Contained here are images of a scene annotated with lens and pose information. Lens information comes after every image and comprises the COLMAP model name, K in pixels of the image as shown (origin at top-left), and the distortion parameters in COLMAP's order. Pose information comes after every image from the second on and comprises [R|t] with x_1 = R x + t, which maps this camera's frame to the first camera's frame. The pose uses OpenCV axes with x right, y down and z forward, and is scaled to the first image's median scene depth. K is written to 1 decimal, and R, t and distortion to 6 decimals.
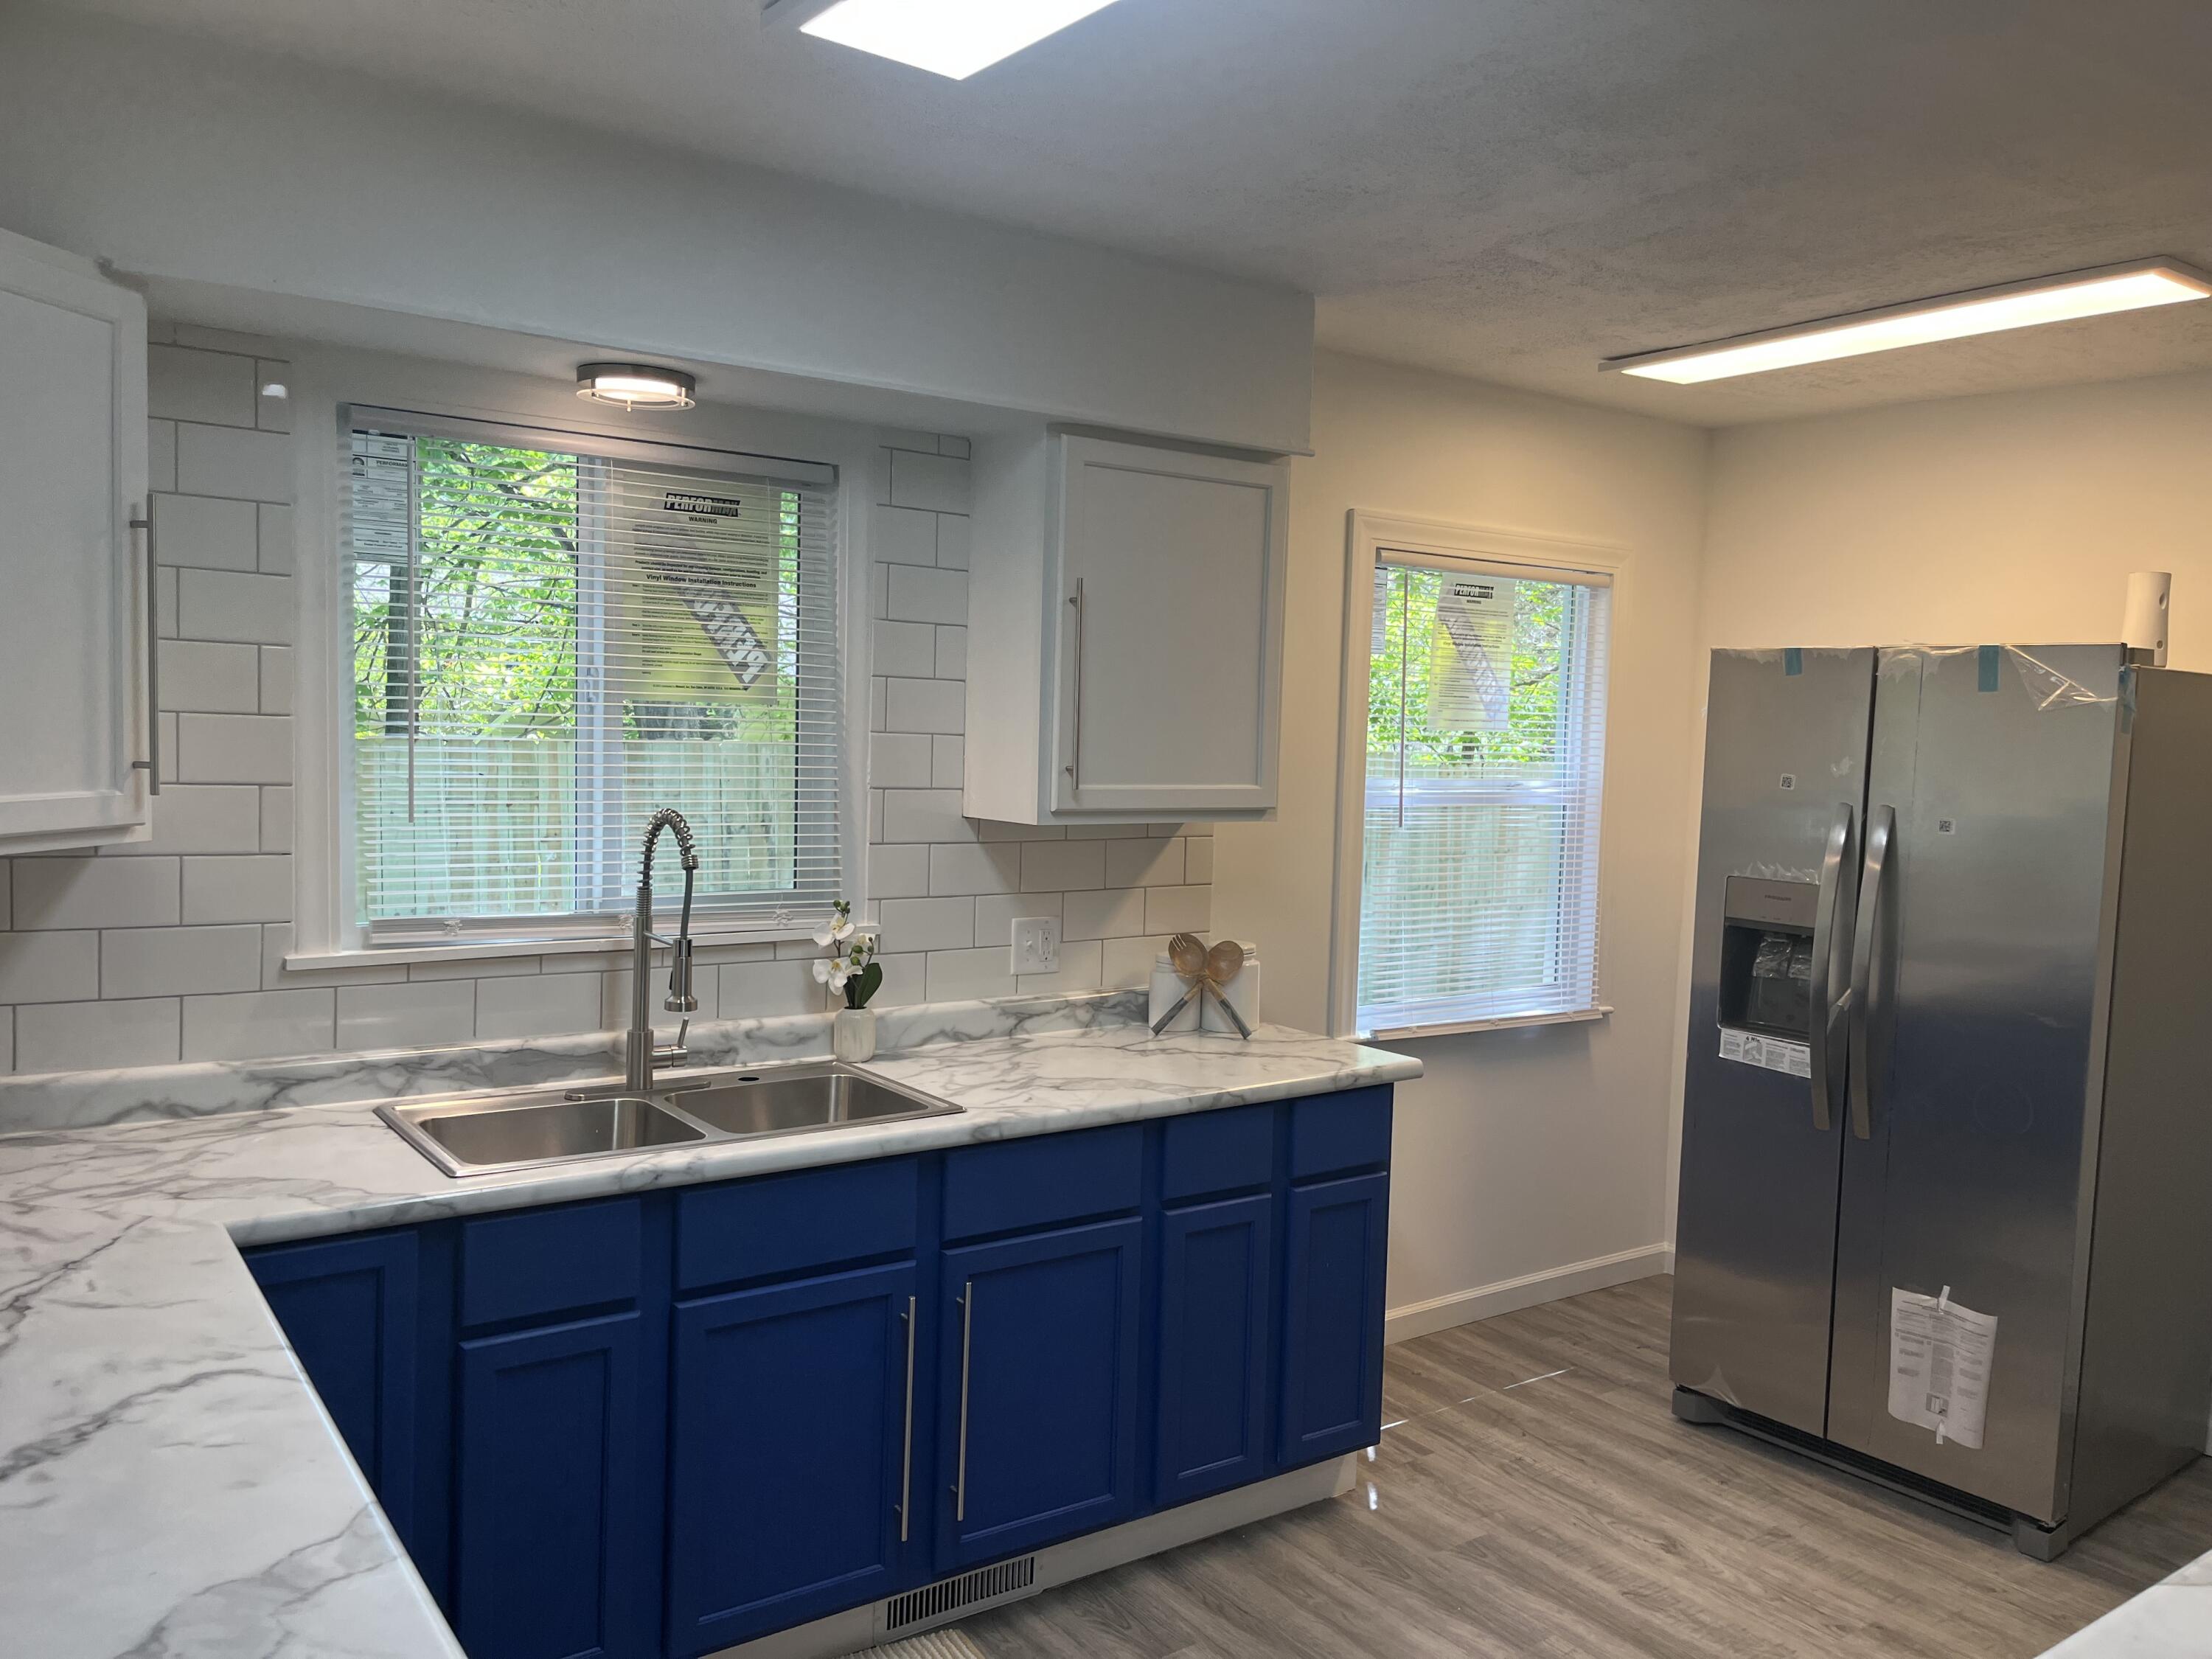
lens RADIAL K [[1647.3, 0, 1103.1], [0, 1647.3, 836.1], [0, 0, 1]] dist [0.006018, 0.000031]
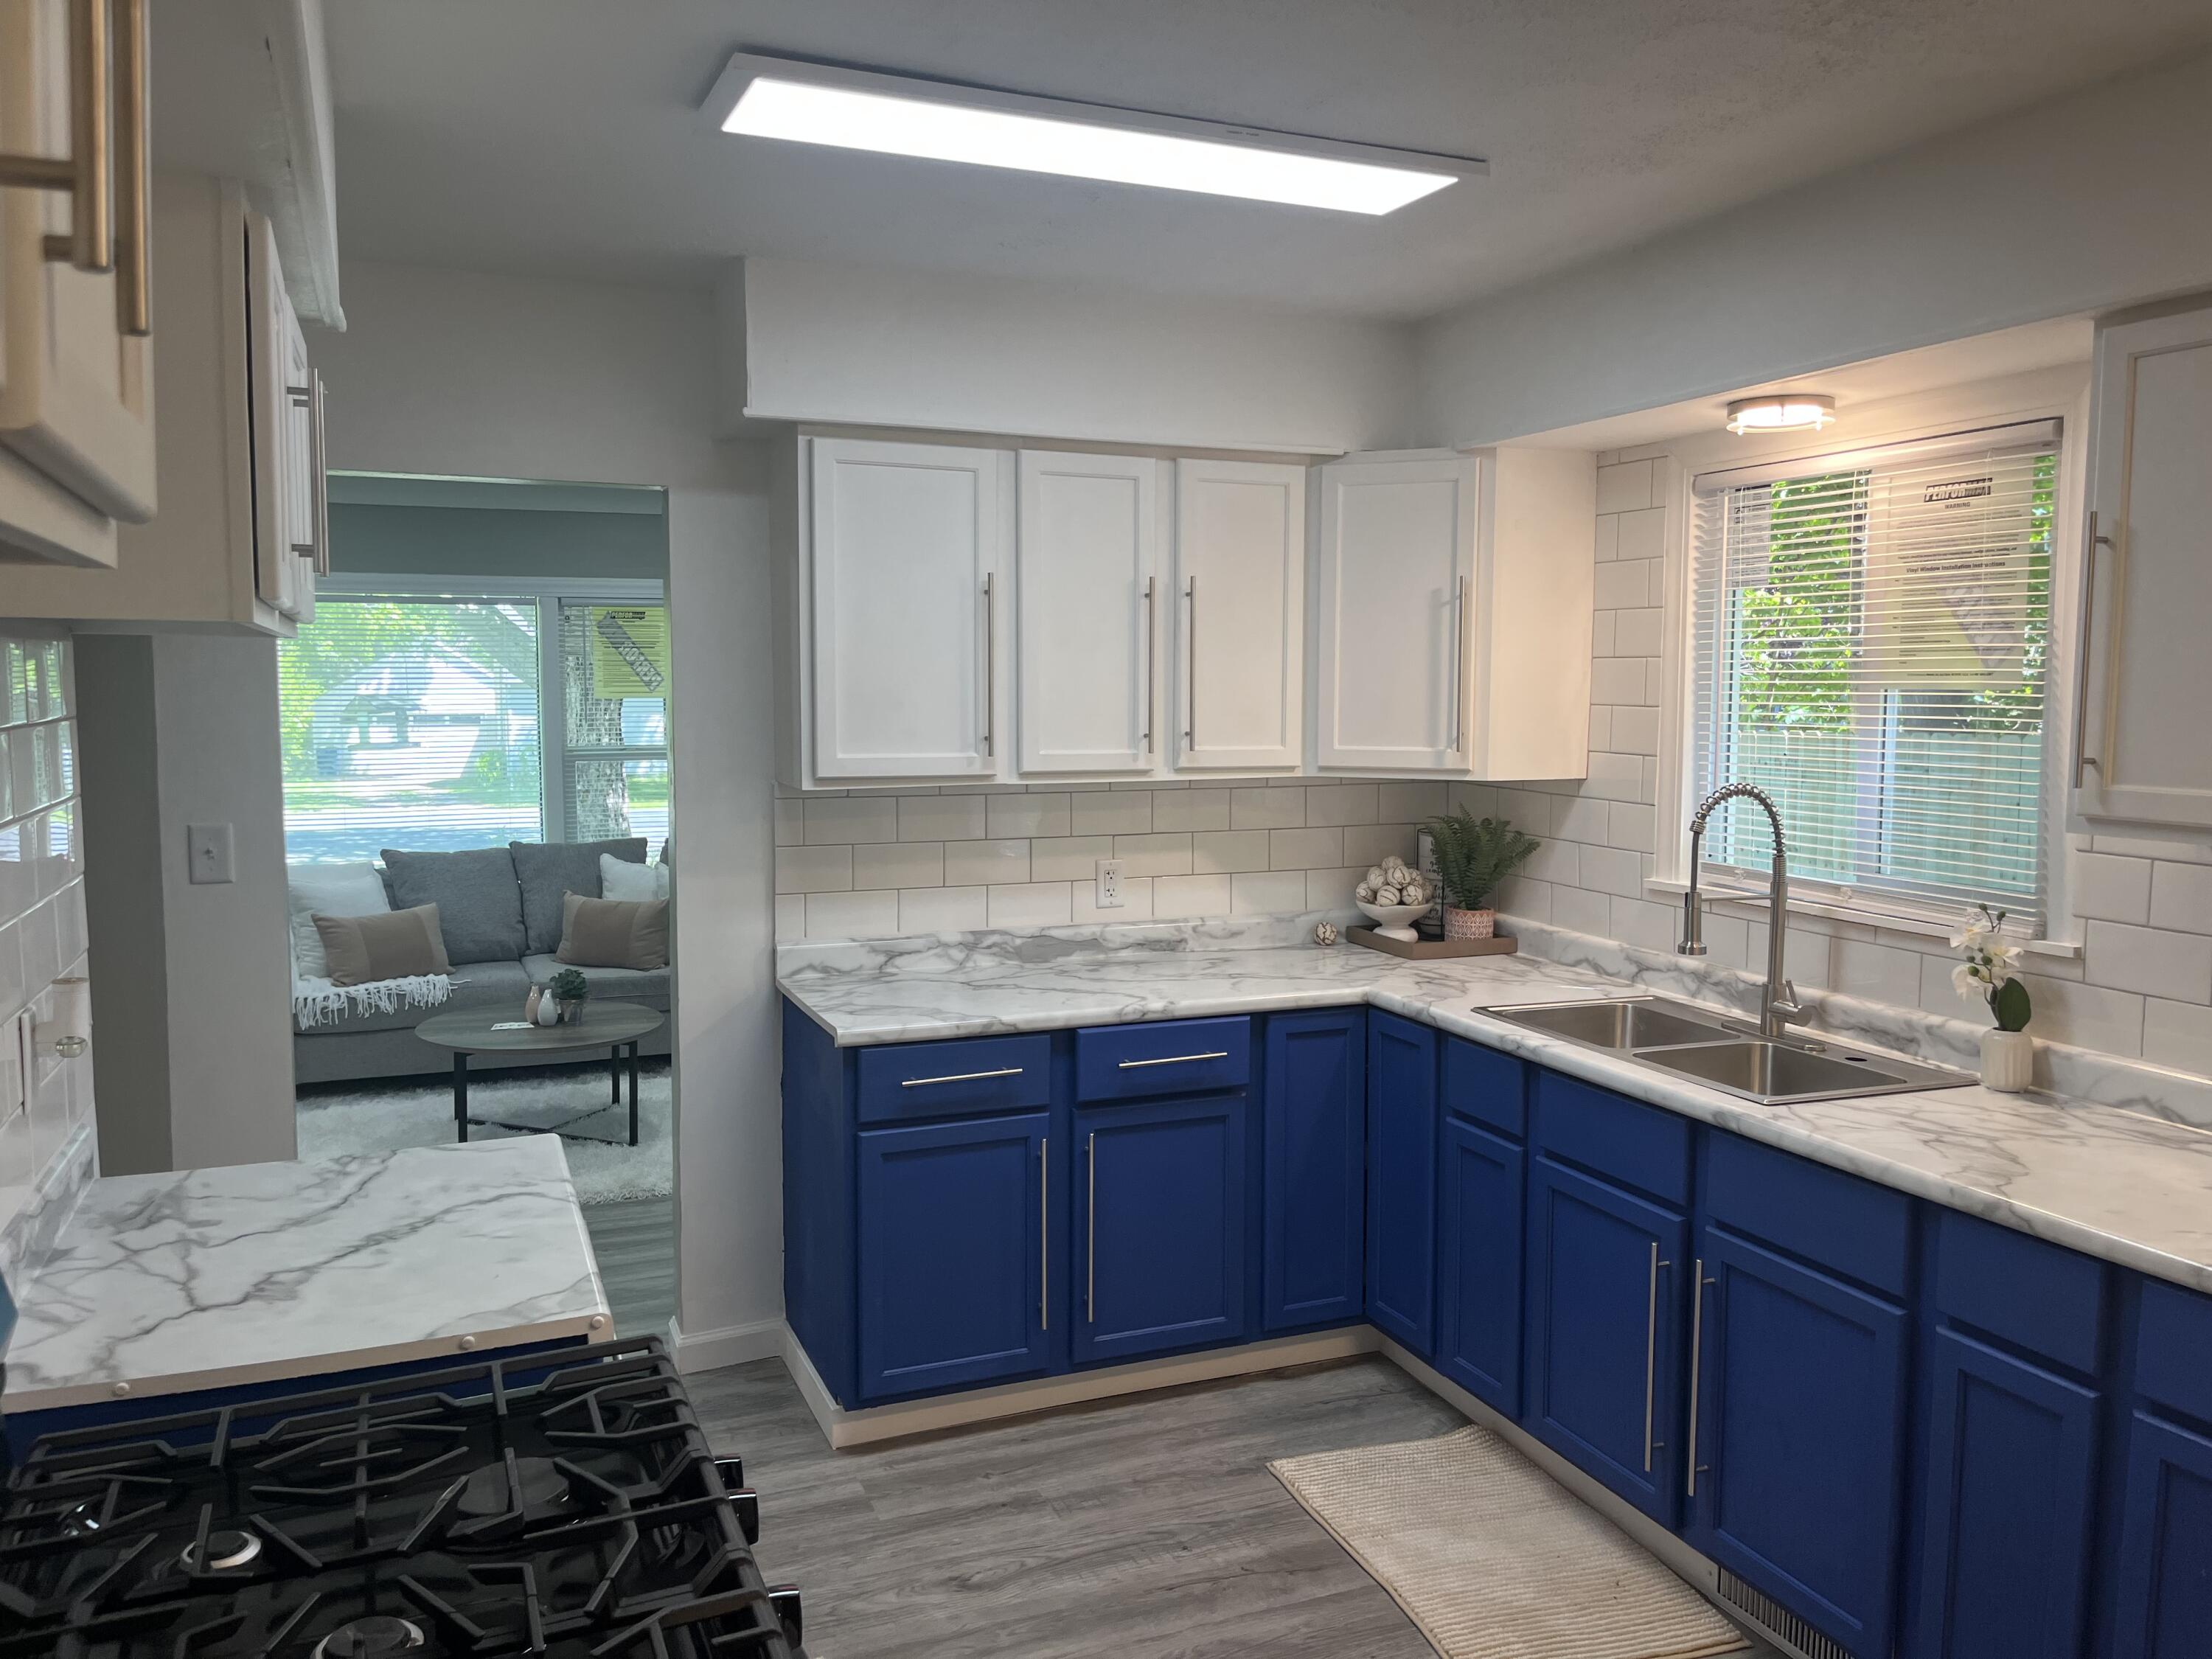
lens RADIAL K [[1647.3, 0, 1105.6], [0, 1647.3, 817.2], [0, 0, 1]] dist [0.006018, 0.000031]
pose [[-0.231704, 0.047573, -0.971622, 0.865359], [-0.077509, 0.994725, 0.067188, -0.033111], [0.969693, 0.090877, -0.226795, 0.762036]]
